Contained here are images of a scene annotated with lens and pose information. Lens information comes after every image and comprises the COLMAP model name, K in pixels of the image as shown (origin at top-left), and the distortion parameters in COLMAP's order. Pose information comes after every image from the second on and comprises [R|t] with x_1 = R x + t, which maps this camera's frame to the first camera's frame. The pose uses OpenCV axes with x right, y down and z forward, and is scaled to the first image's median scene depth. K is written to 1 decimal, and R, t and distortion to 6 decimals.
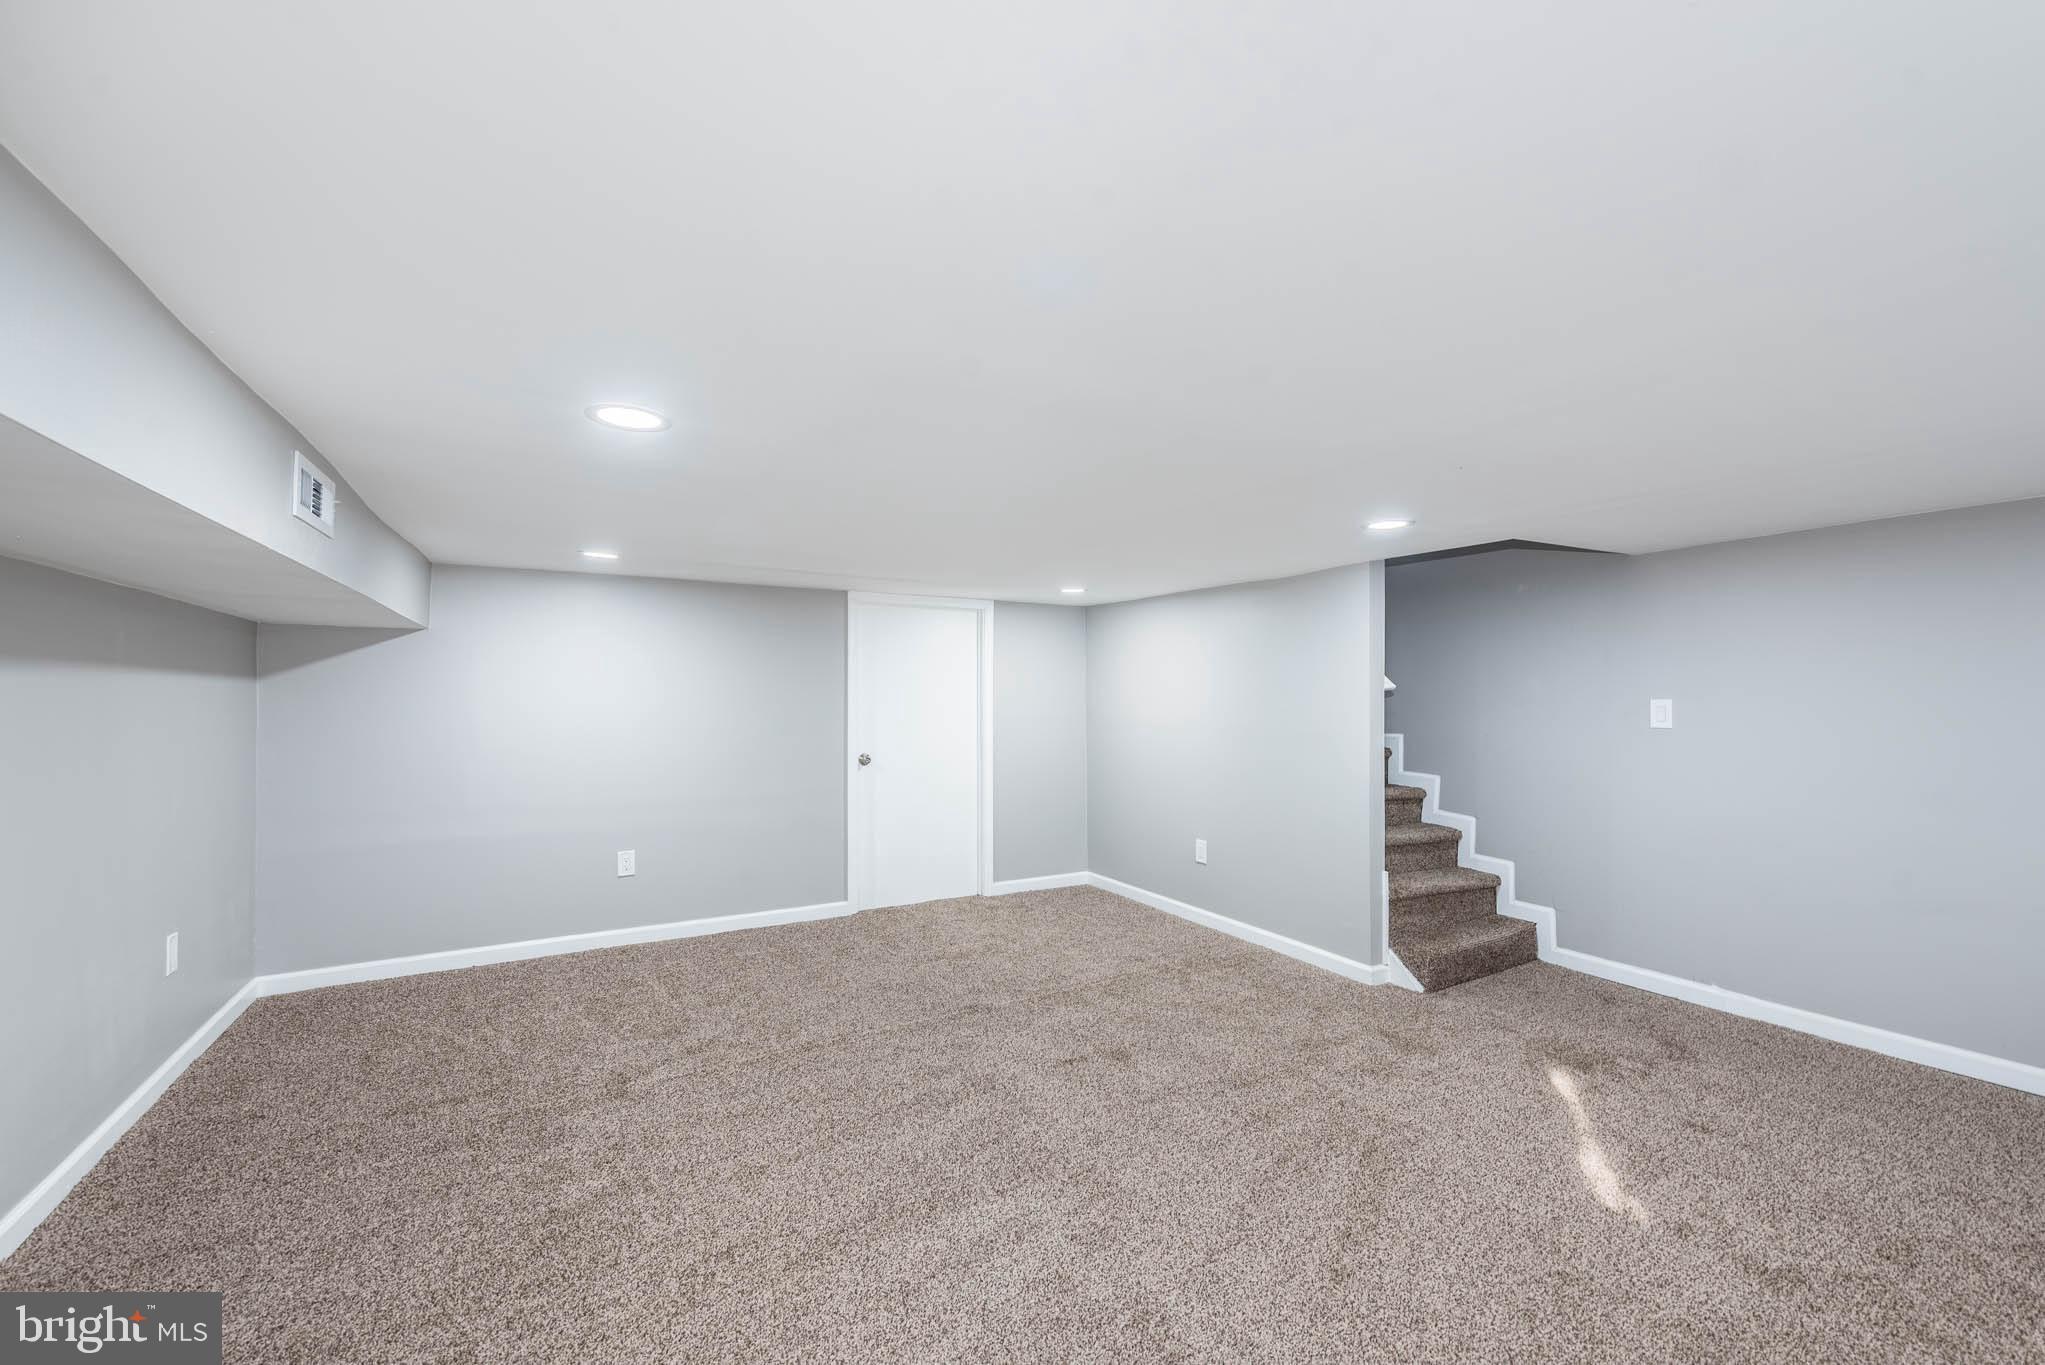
lens RADIAL K [[800.7, 0, 1002.6], [0, 800.7, 696.5], [0, 0, 1]] dist [0.013327, -0.000287]
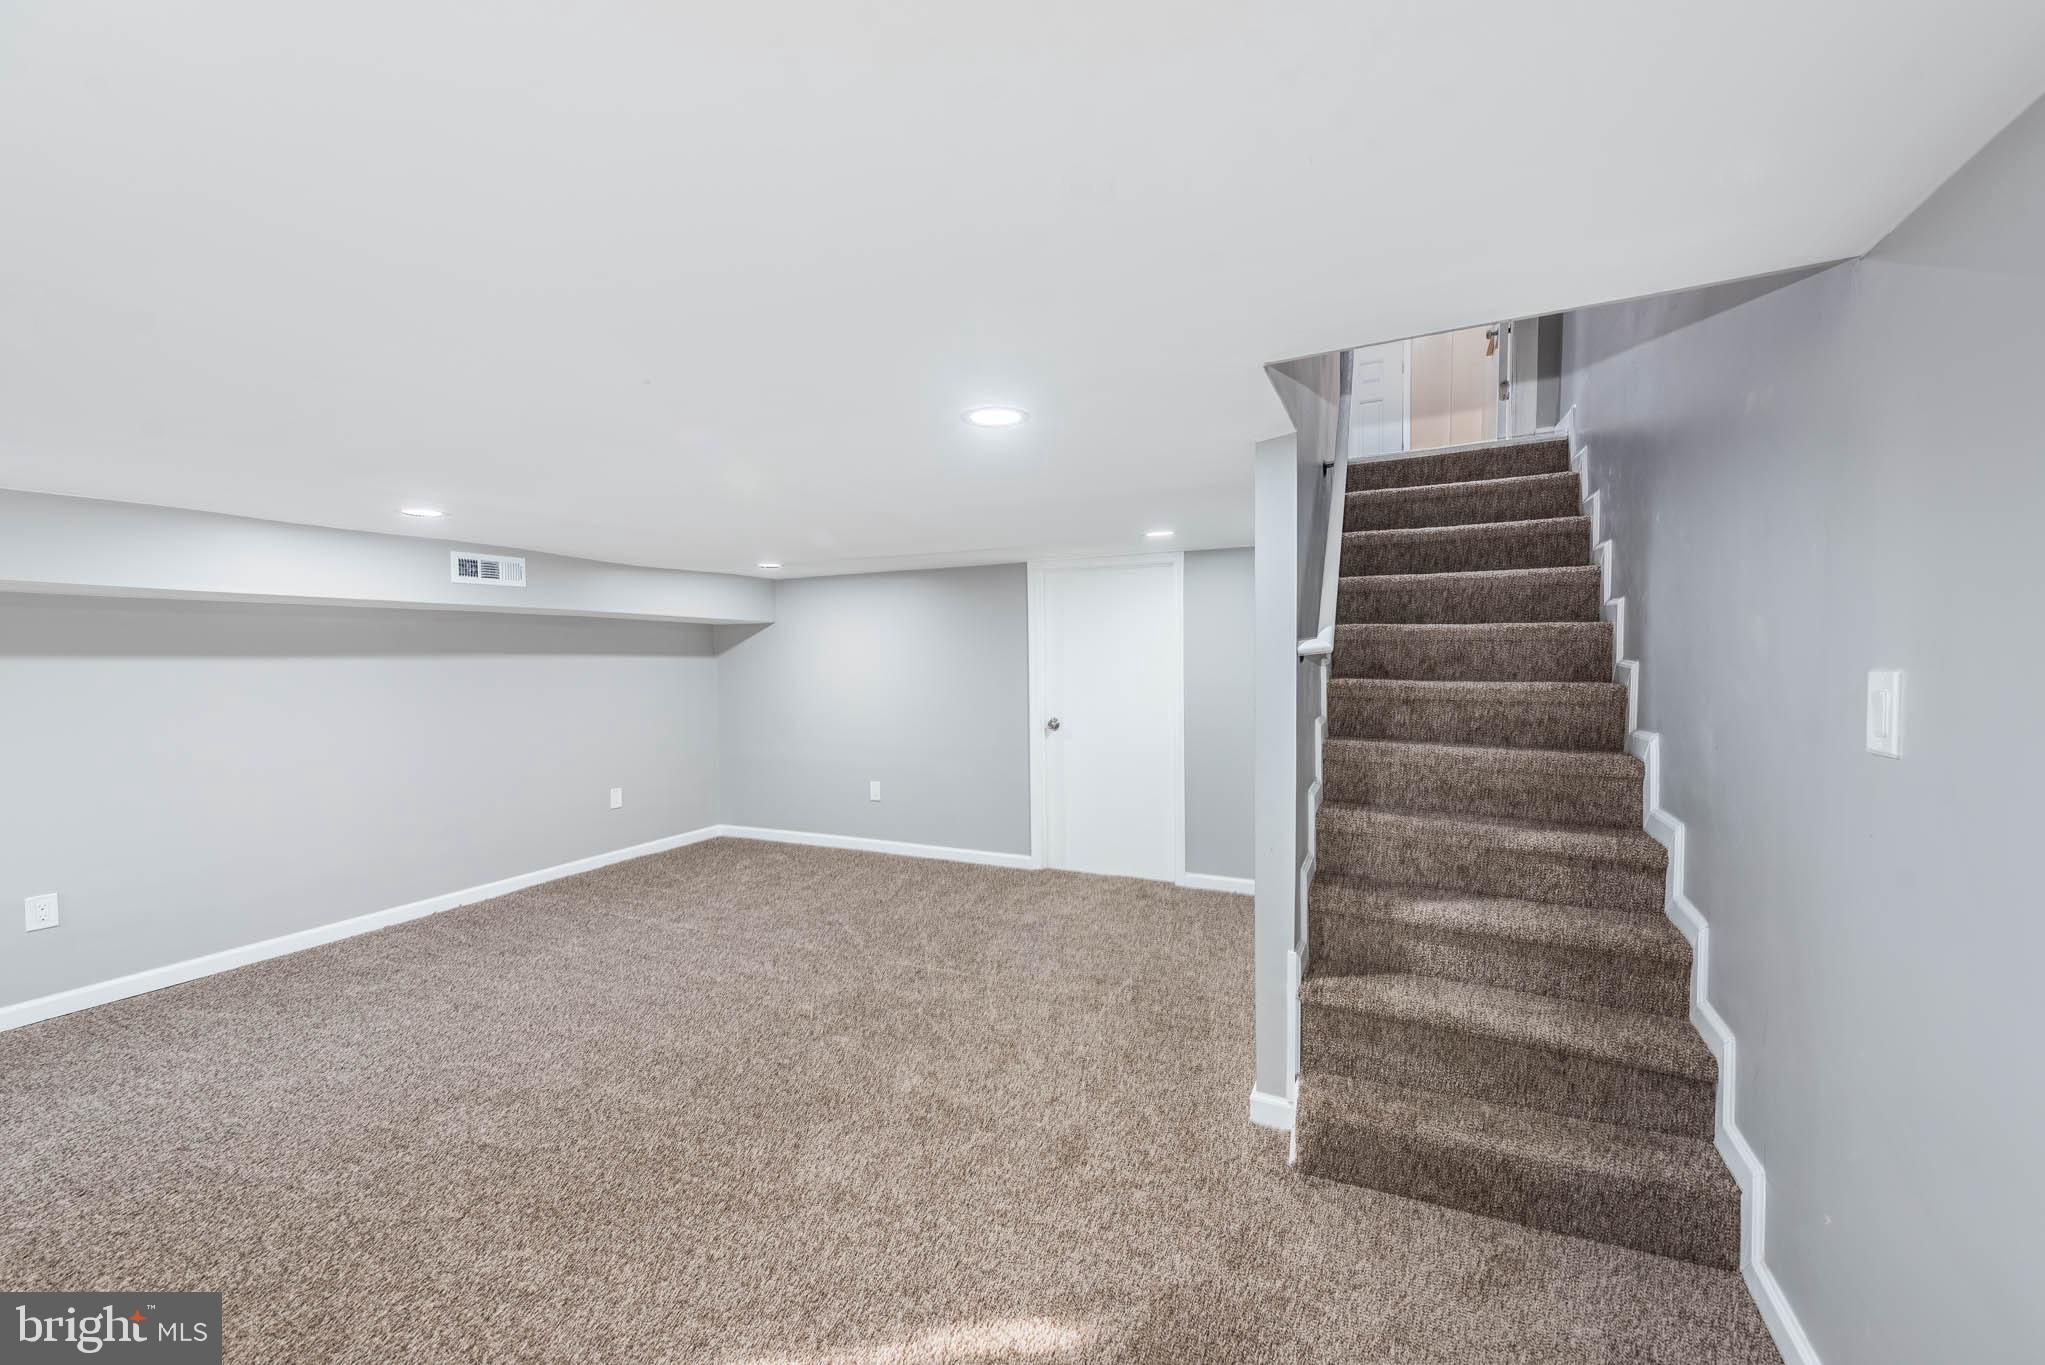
lens RADIAL K [[827.8, 0, 1069.5], [0, 827.8, 685.0], [0, 0, 1]] dist [0.000206, -0.000051]
pose [[0.579381, 0.016965, -0.814880, 0.876535], [0.013209, 0.999457, 0.030200, -0.004489], [0.814950, -0.028261, 0.578842, 0.502863]]
